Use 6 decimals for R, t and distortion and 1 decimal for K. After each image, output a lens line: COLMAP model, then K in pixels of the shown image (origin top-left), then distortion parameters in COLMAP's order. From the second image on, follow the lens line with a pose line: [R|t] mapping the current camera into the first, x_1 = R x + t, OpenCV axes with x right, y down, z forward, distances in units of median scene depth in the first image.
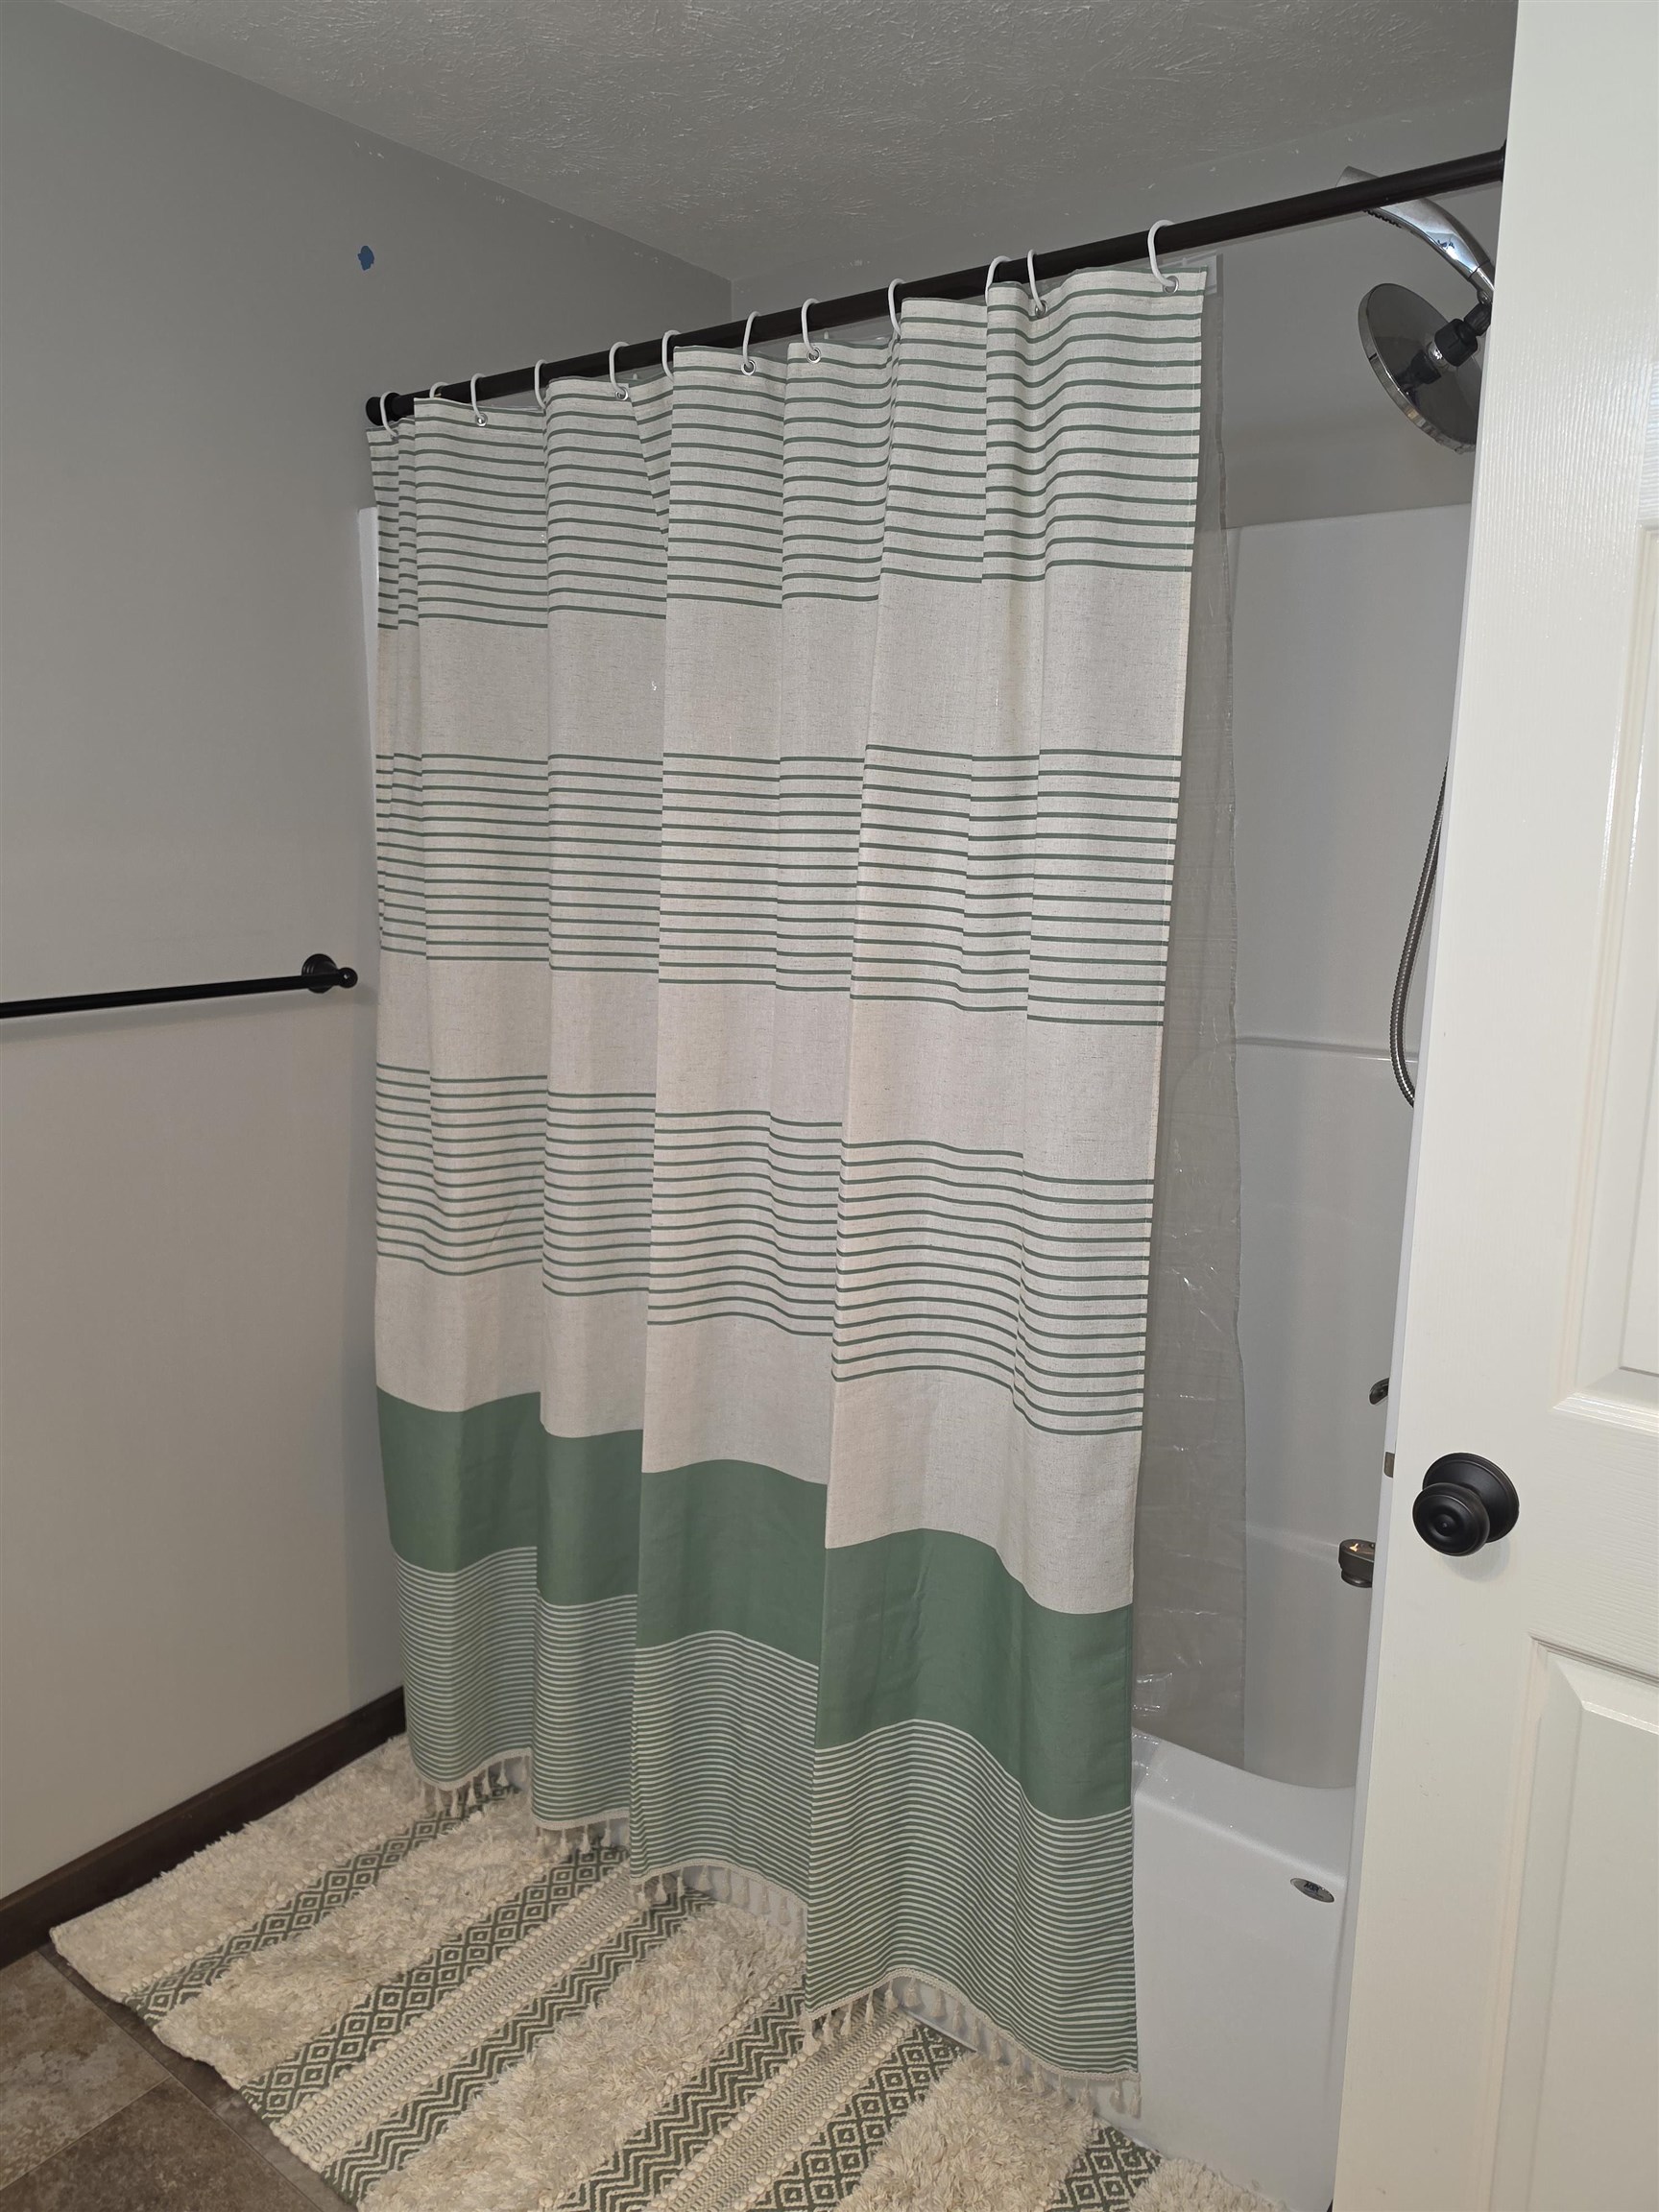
lens RADIAL K [[1532.3, 0, 859.9], [0, 1532.3, 1109.3], [0, 0, 1]] dist [0.000476, -0.001511]
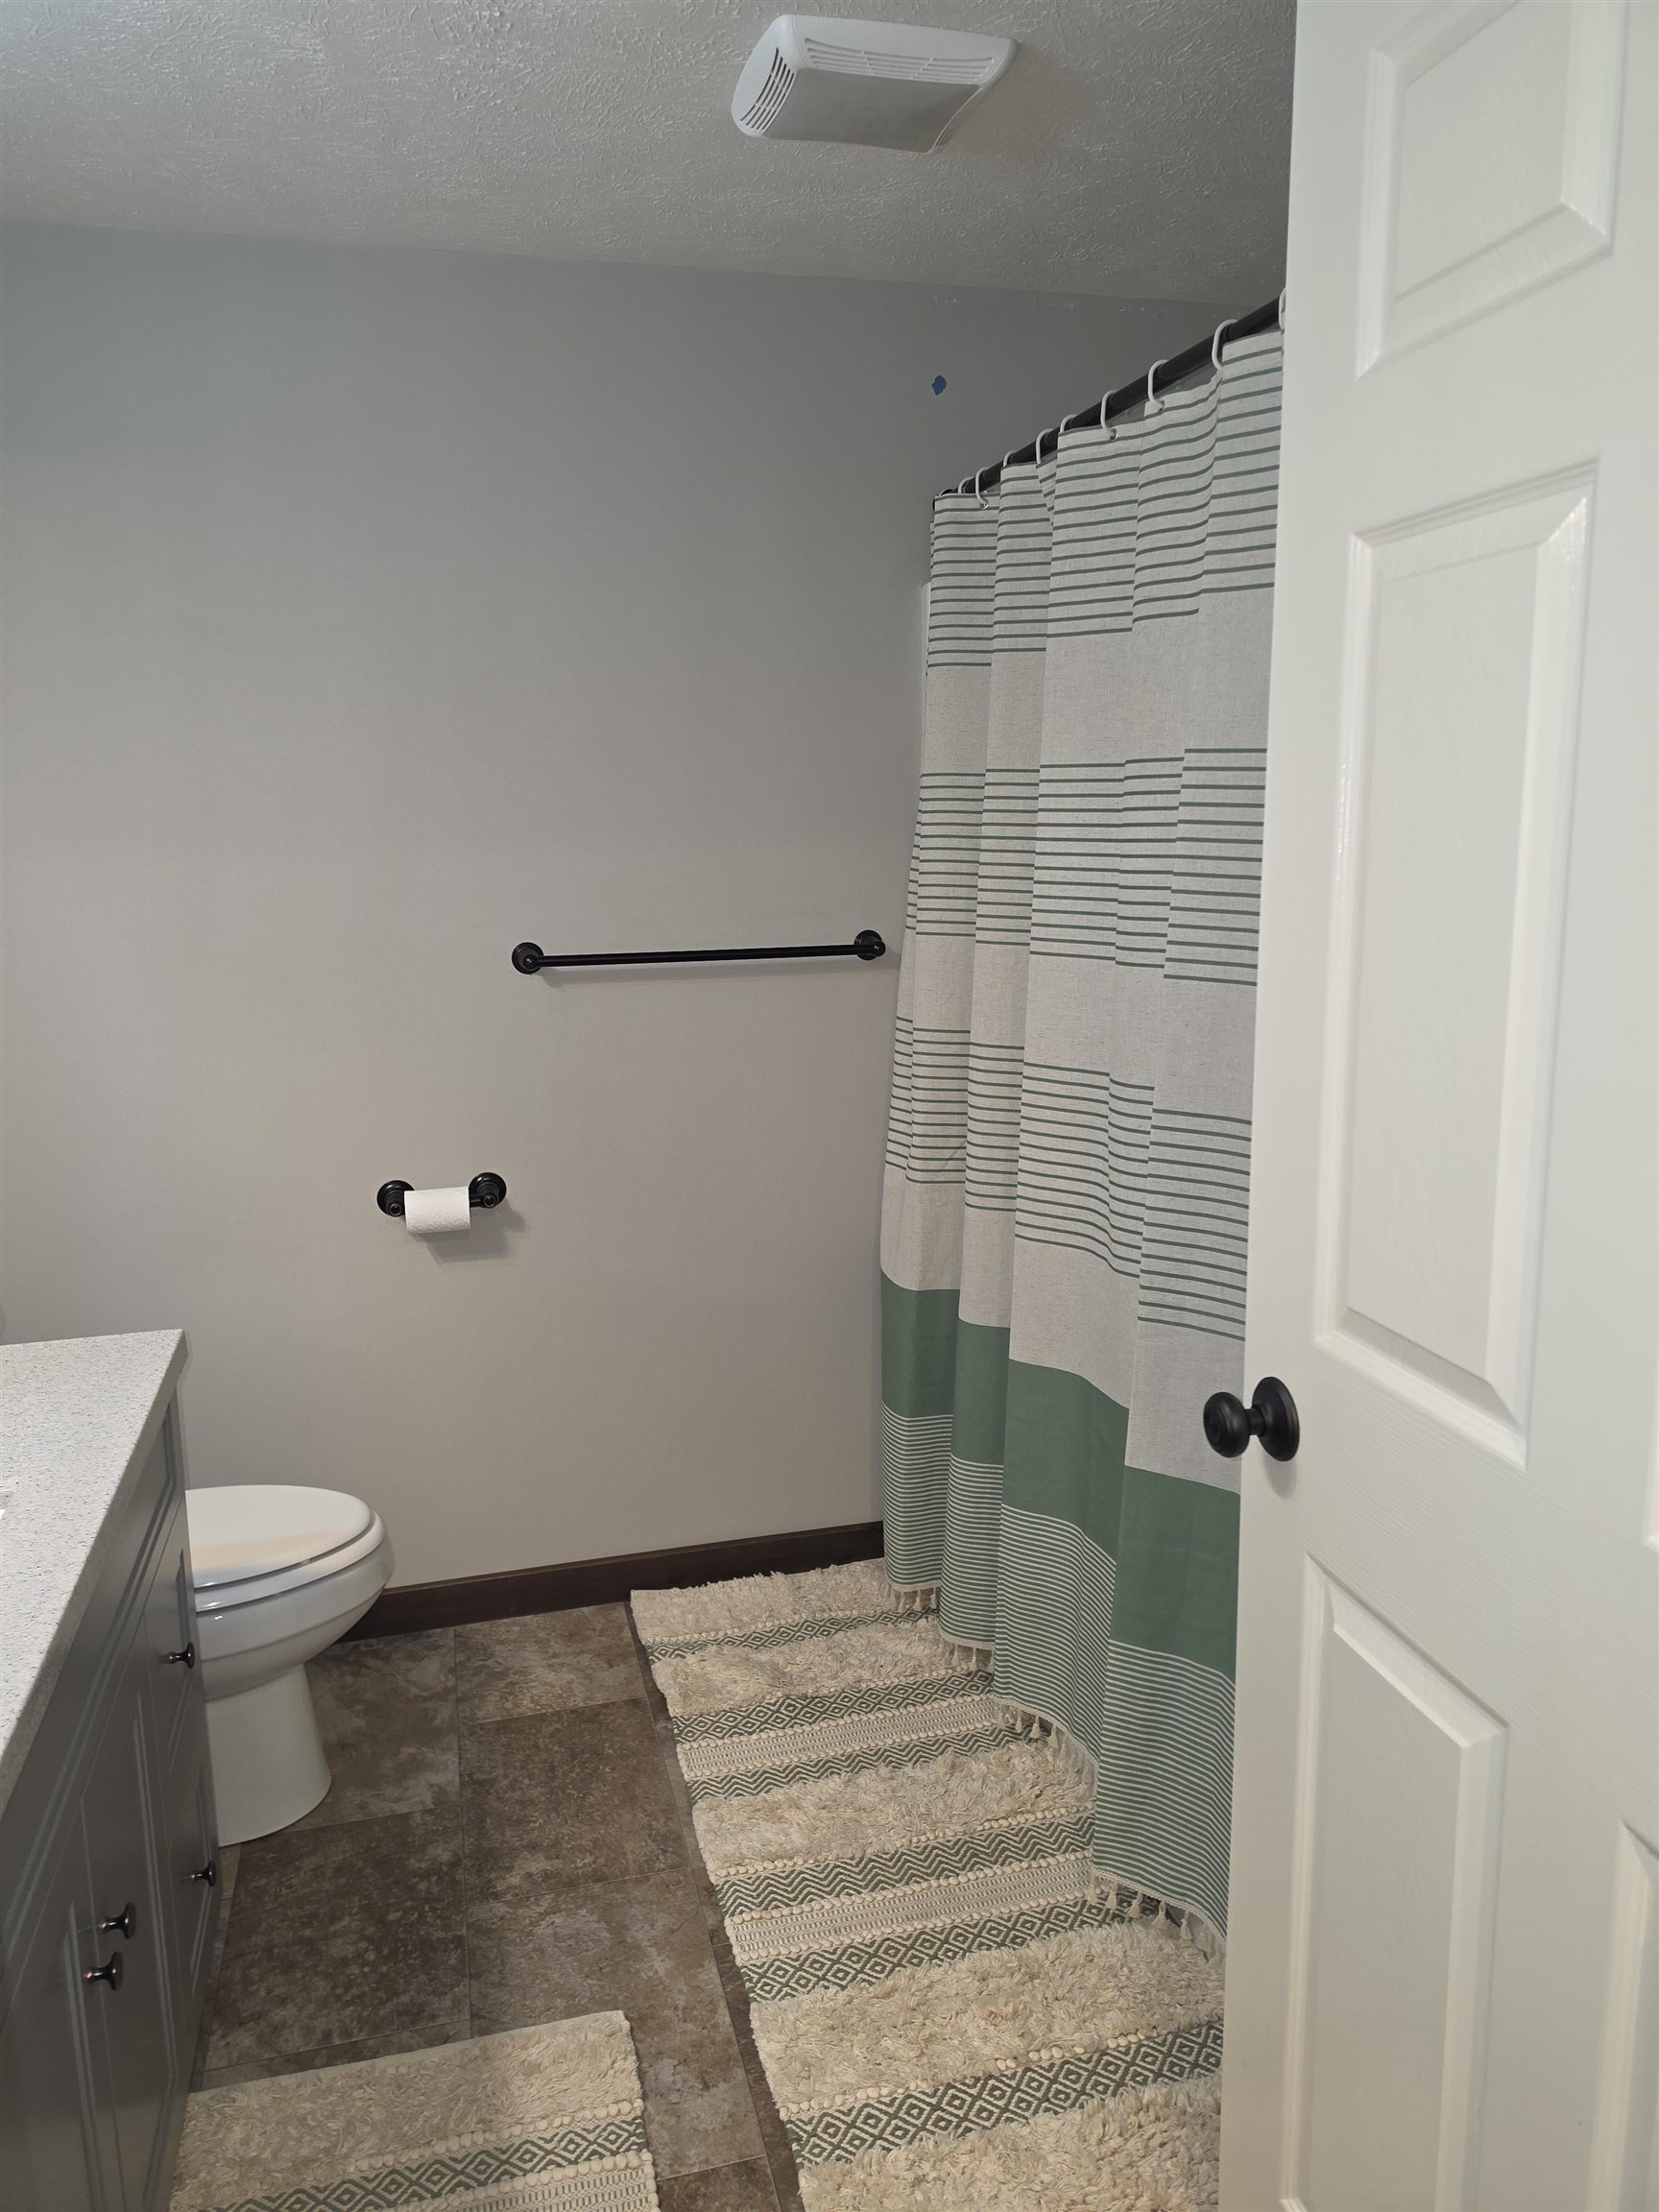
lens RADIAL K [[1512.4, 0, 812.8], [0, 1512.4, 1108.6], [0, 0, 1]] dist [0.103583, -0.141375]
pose [[0.771904, 0.082997, -0.630298, 0.489038], [-0.086728, 0.995920, 0.024929, 0.024171], [0.629795, 0.035422, 0.775953, -0.041968]]
